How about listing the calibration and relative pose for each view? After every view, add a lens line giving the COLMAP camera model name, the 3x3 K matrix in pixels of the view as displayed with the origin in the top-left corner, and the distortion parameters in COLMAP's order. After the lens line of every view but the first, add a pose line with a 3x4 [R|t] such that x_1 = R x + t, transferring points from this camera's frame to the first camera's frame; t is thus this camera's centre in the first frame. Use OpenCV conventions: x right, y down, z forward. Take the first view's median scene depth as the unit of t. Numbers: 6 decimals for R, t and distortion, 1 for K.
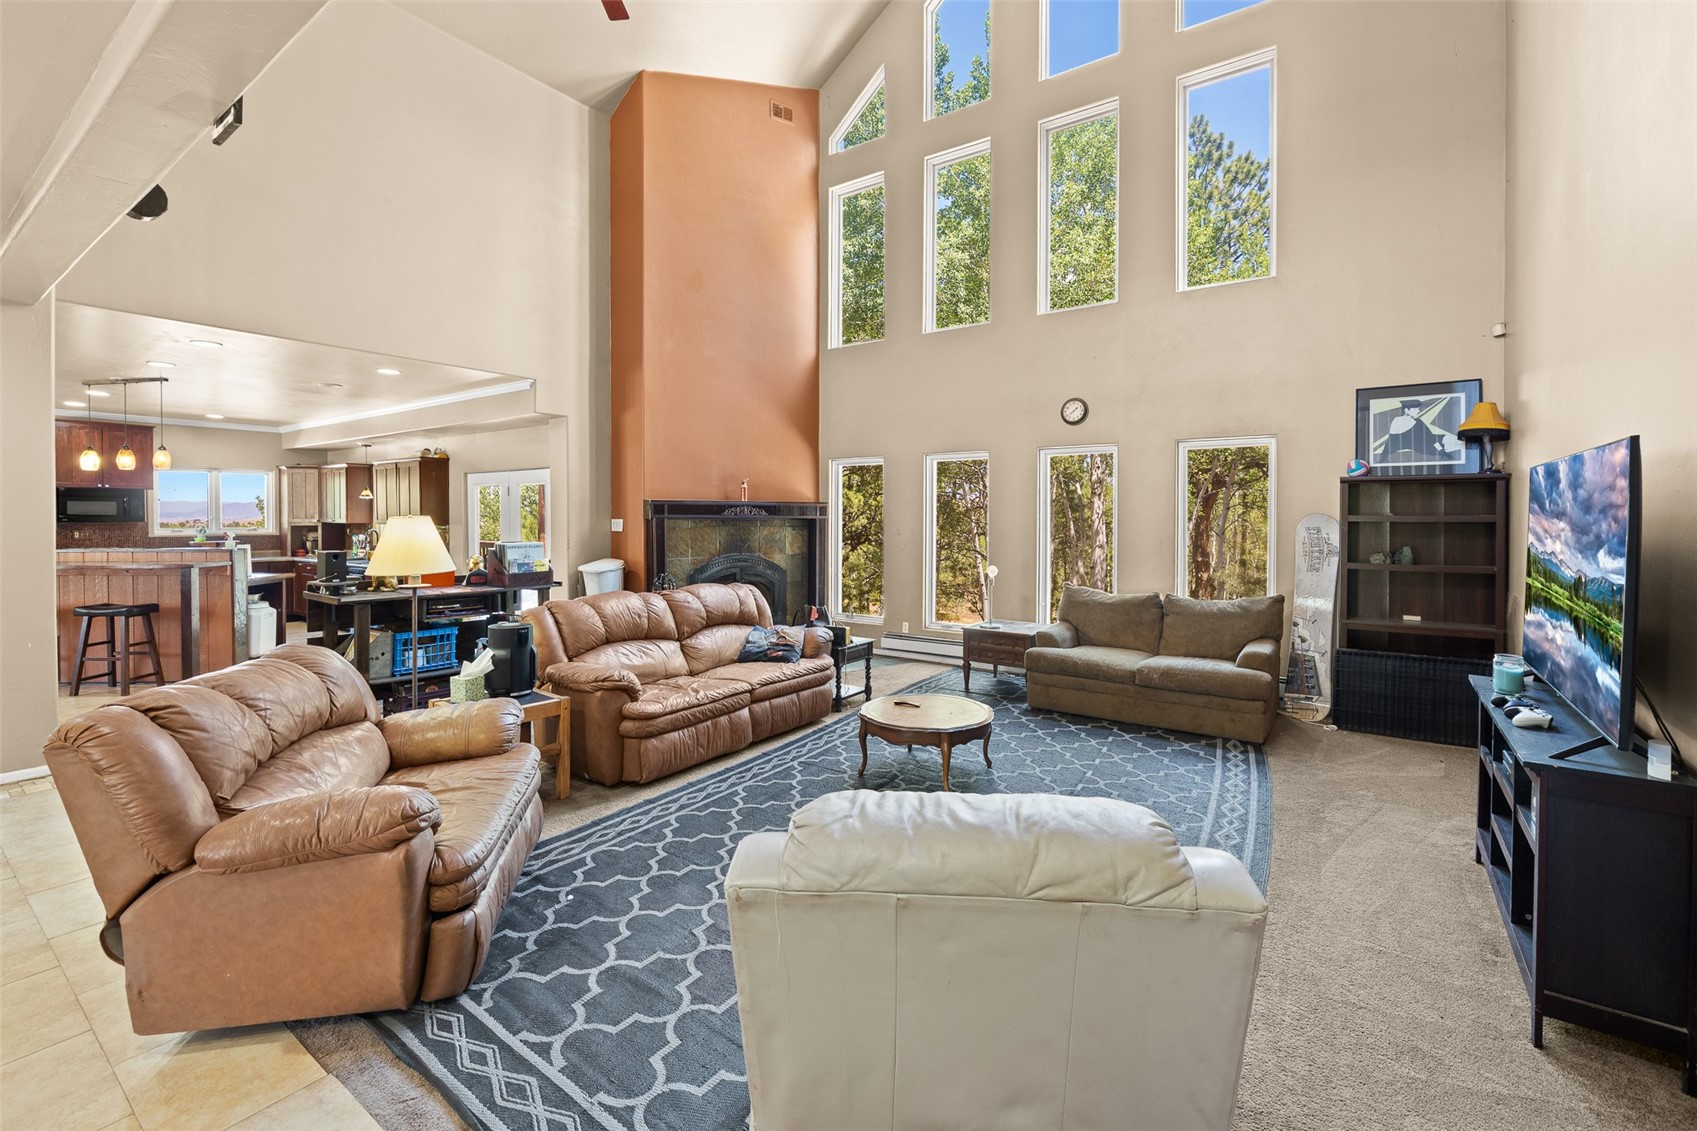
lens RADIAL K [[730.0, 0, 851.1], [0, 730.0, 519.9], [0, 0, 1]] dist [-0.000183, -0.000071]
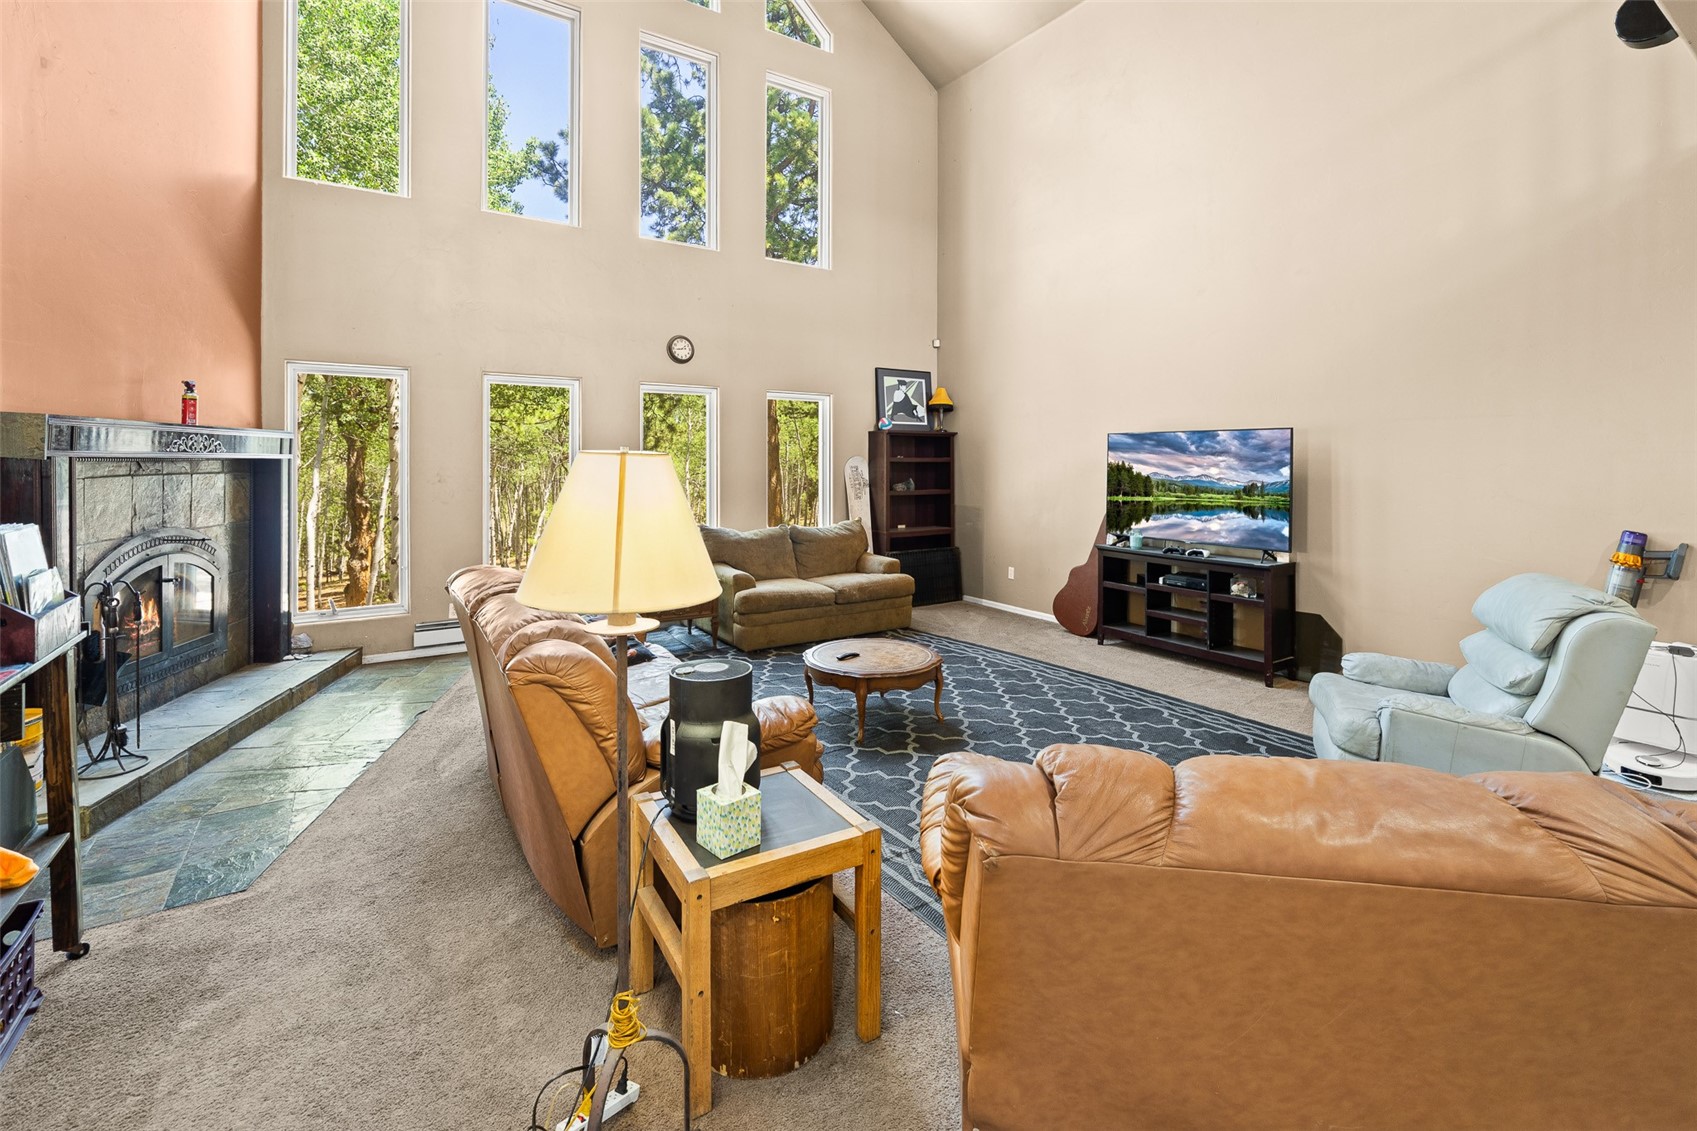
lens RADIAL K [[750.7, 0, 853.7], [0, 750.7, 459.2], [0, 0, 1]] dist [-0.002676, -0.000219]
pose [[0.357804, 0.002709, 0.933793, -0.685418], [0.001632, 0.999992, -0.003526, 0.002311], [-0.933795, 0.002785, 0.357797, 0.538844]]
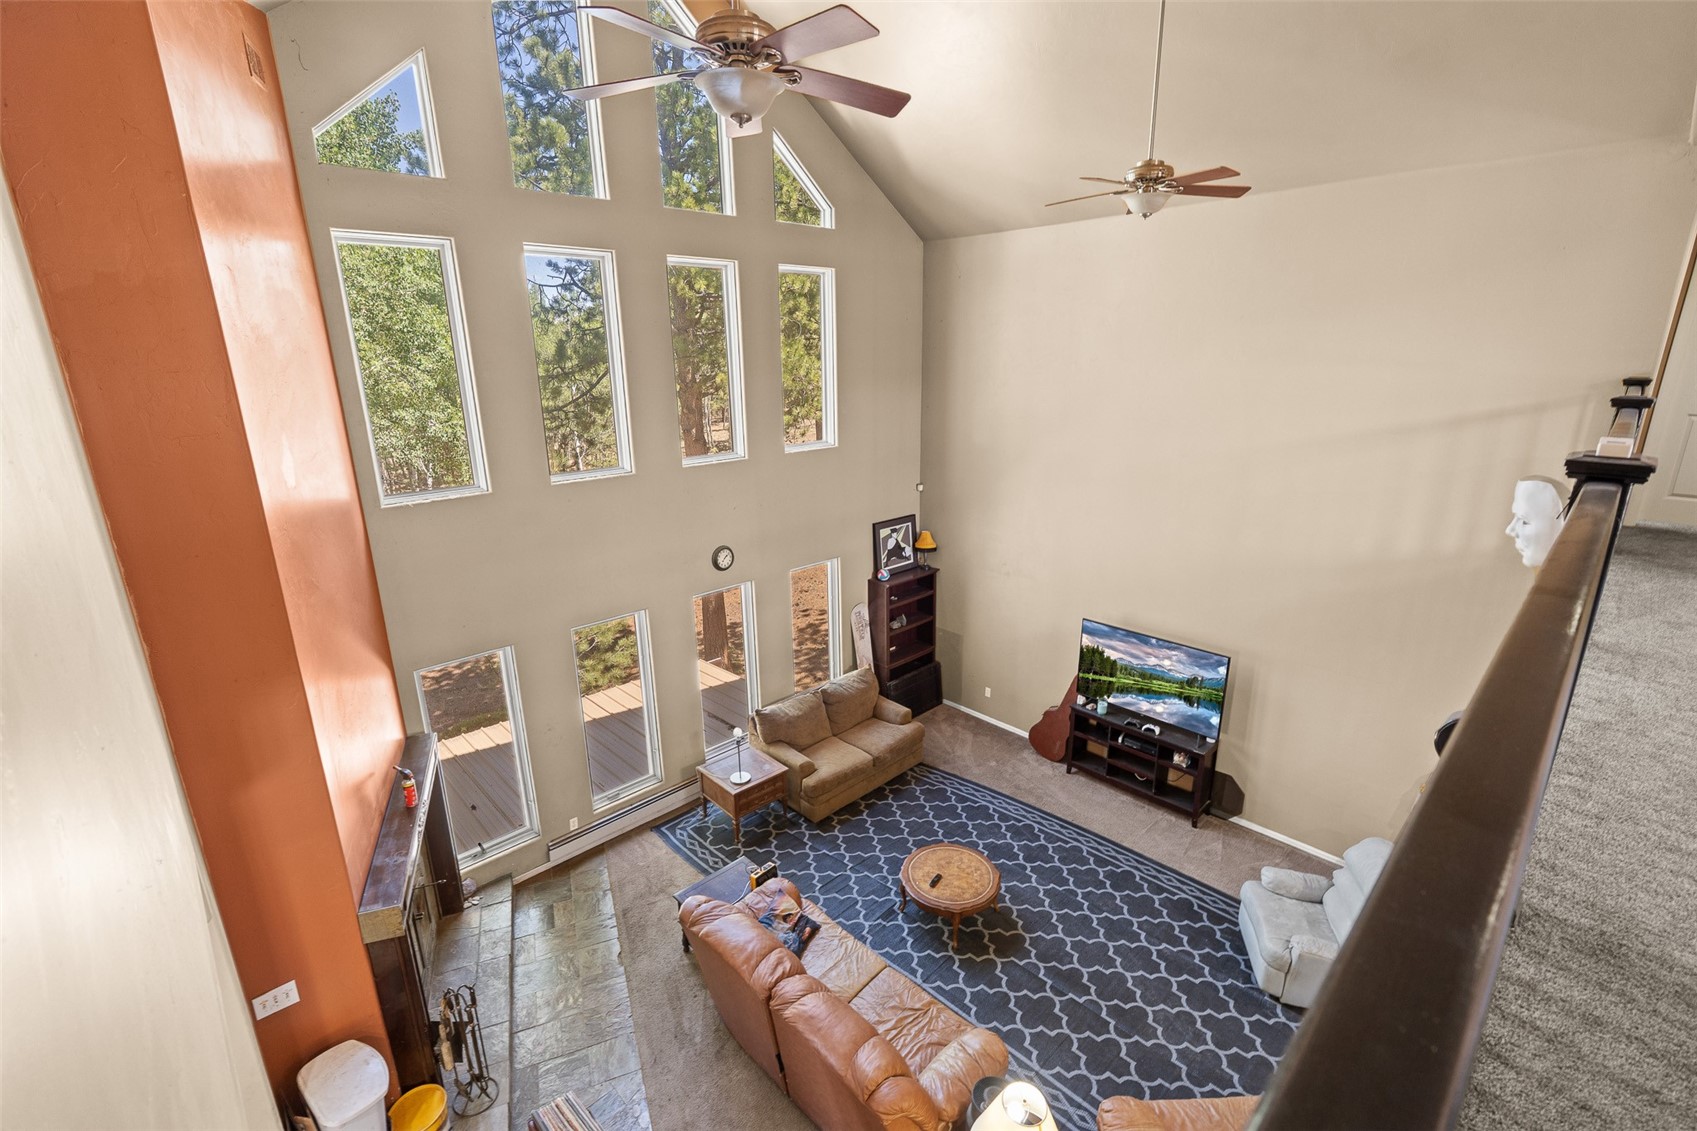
lens RADIAL K [[753.0, 0, 850.2], [0, 753.0, 560.2], [0, 0, 1]] dist [-0.000971, -0.000400]
pose [[0.185994, -0.271869, 0.944189, -0.895102], [0.017311, 0.961715, 0.273505, -0.561319], [-0.982398, -0.034525, 0.183579, 0.767736]]
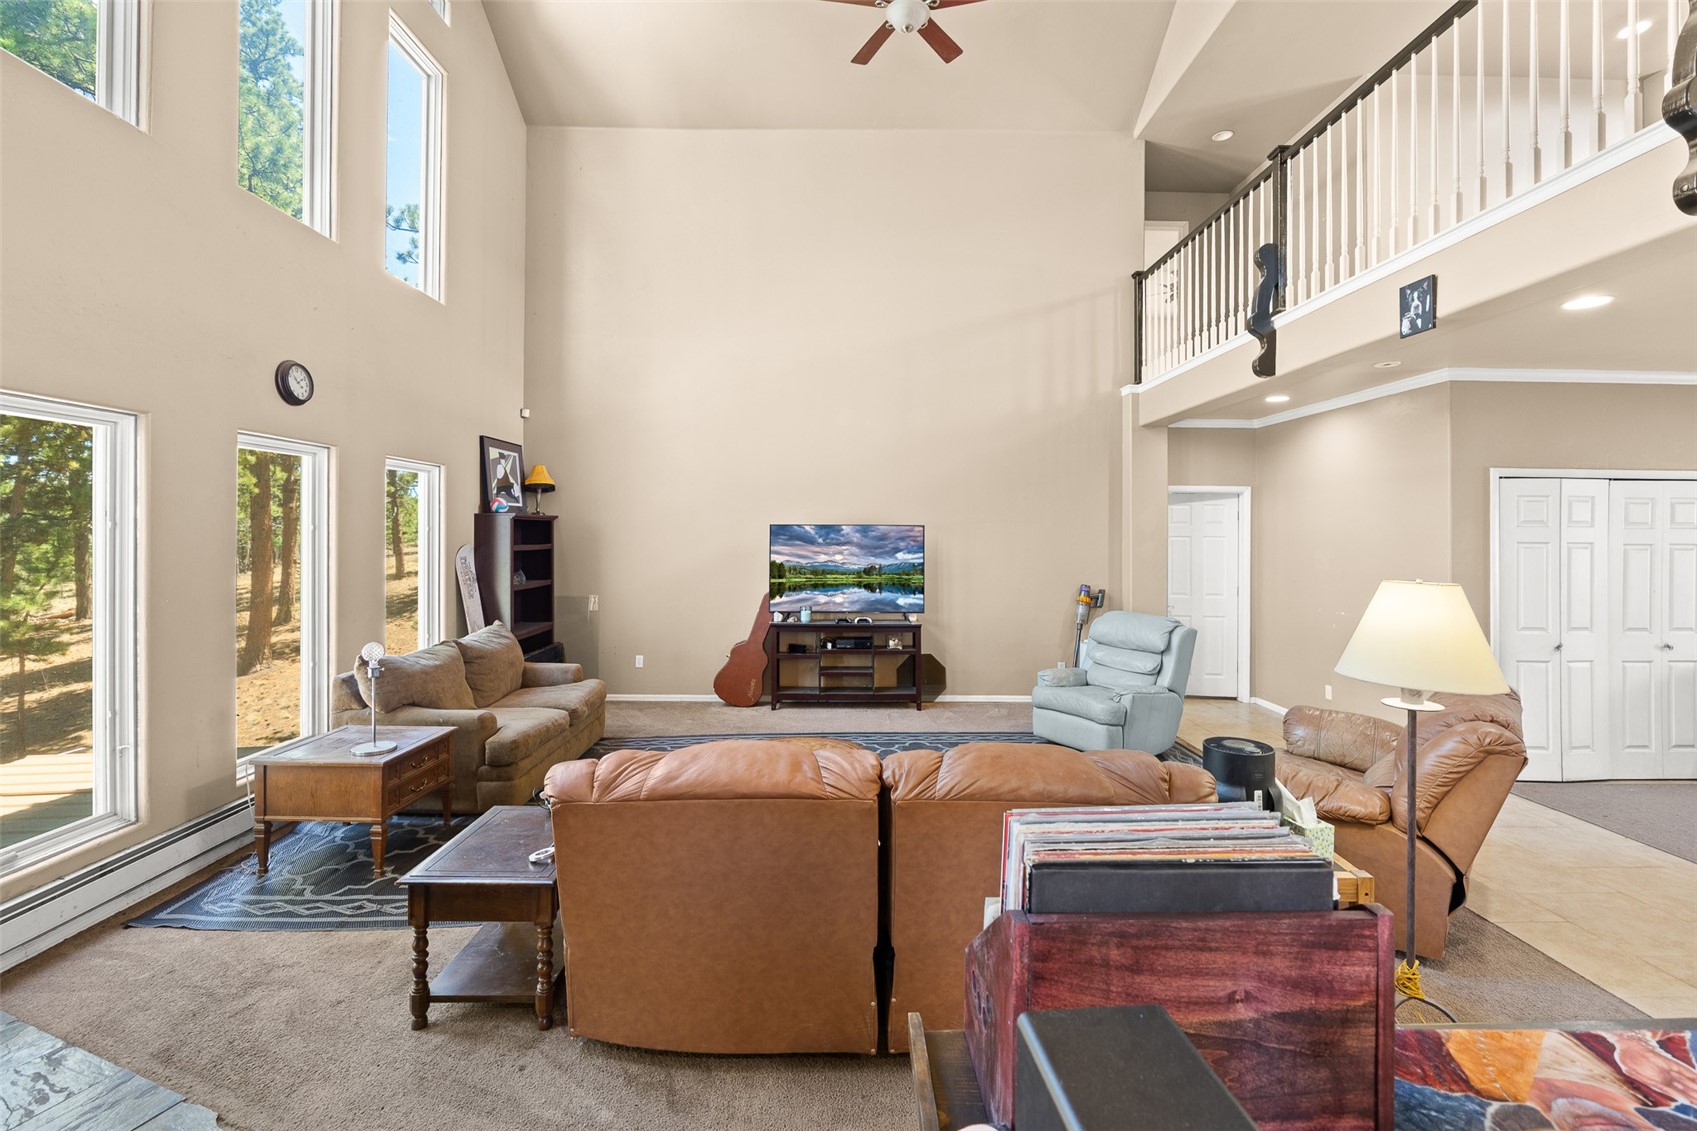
lens RADIAL K [[734.4, 0, 850.1], [0, 734.4, 537.6], [0, 0, 1]] dist [-0.000134, 0.000059]
pose [[-0.588285, -0.008087, 0.808613, -0.599809], [-0.005678, 0.999967, 0.005870, -0.028288], [-0.808634, -0.001138, -0.588312, 1.242156]]
